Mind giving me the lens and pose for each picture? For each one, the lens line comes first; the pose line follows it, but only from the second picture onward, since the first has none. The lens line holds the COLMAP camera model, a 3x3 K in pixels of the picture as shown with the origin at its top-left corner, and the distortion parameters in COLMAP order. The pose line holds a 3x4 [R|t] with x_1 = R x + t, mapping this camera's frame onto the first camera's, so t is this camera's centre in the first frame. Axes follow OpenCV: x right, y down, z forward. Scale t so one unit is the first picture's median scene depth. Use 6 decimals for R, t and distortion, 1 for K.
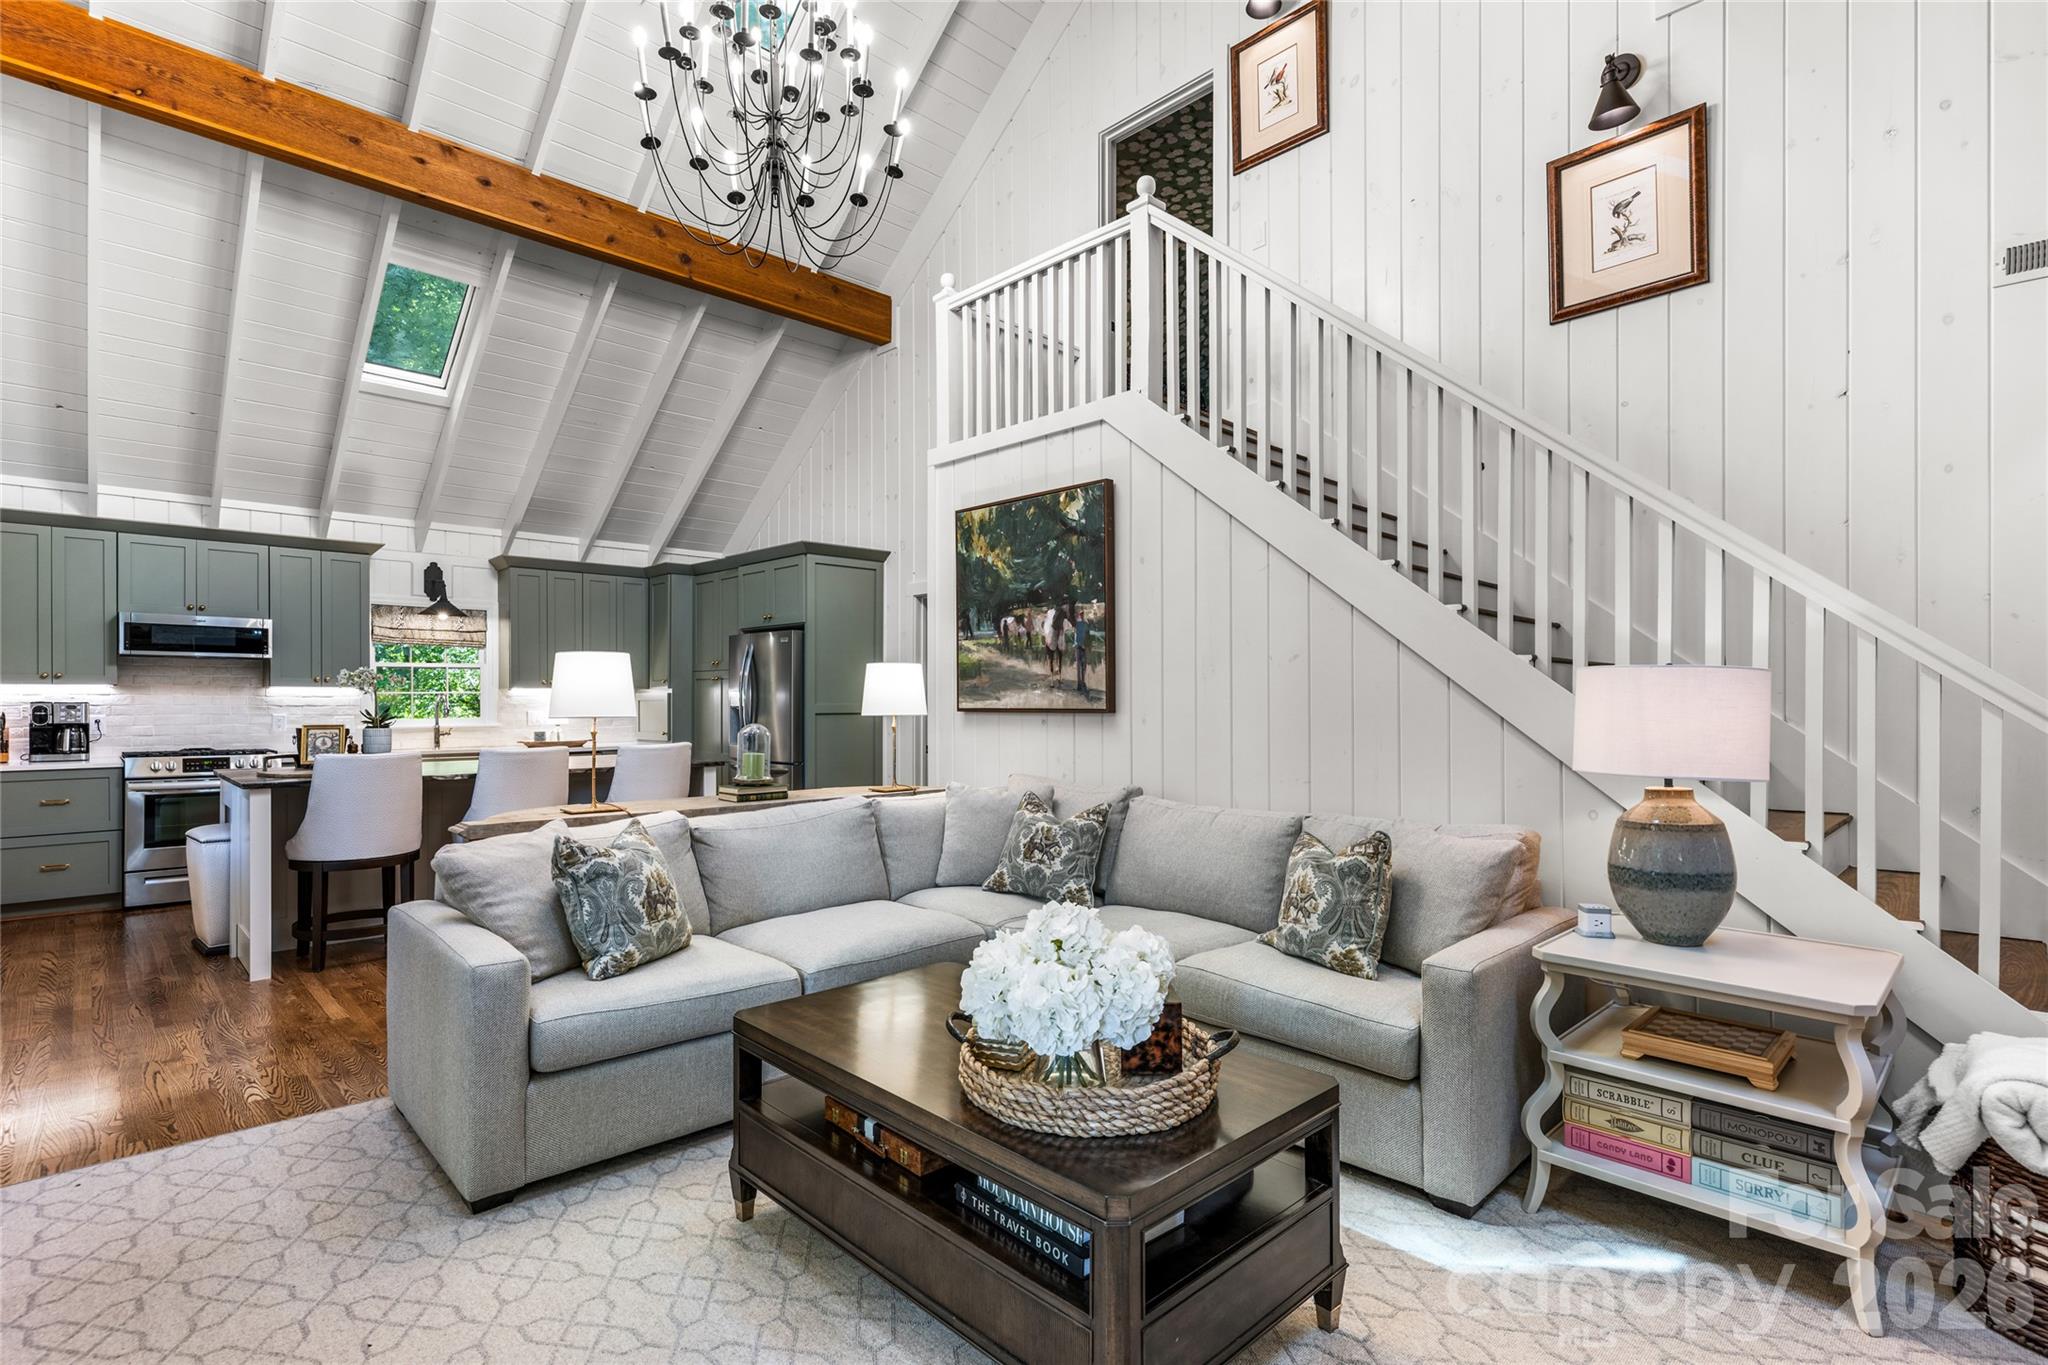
lens RADIAL K [[983.4, 0, 1027.2], [0, 983.4, 699.2], [0, 0, 1]] dist [0.000884, 0.000853]
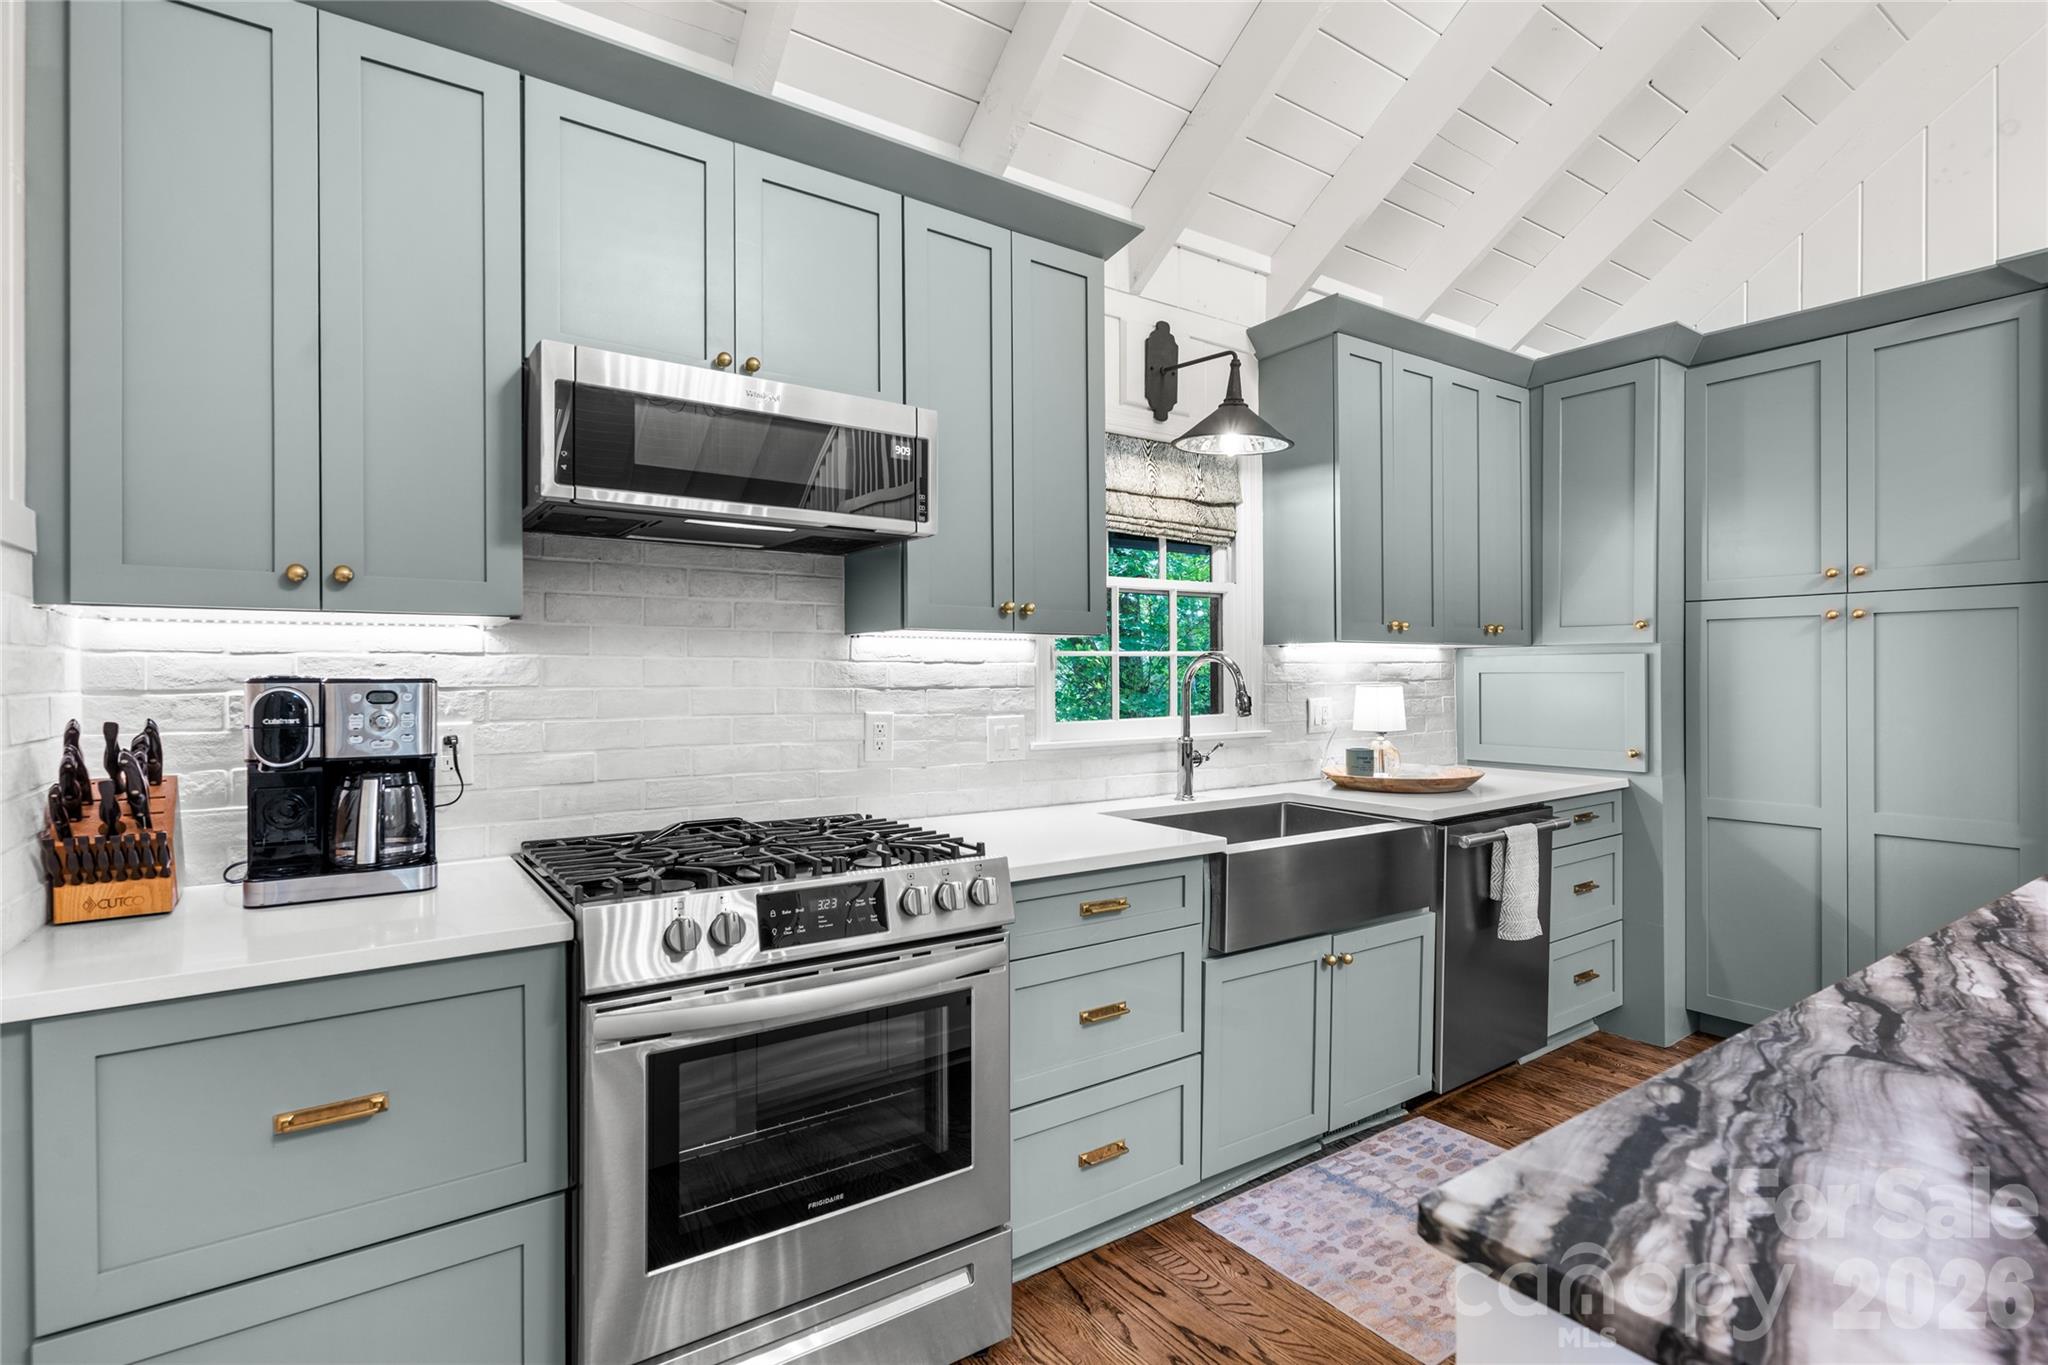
lens RADIAL K [[983.4, 0, 1021.2], [0, 983.4, 674.4], [0, 0, 1]] dist [0.000884, 0.000853]
pose [[0.986646, 0.001176, -0.162875, -0.743054], [-0.000820, 0.999997, 0.002252, 0.001195], [0.162877, -0.002088, 0.986644, 0.751520]]
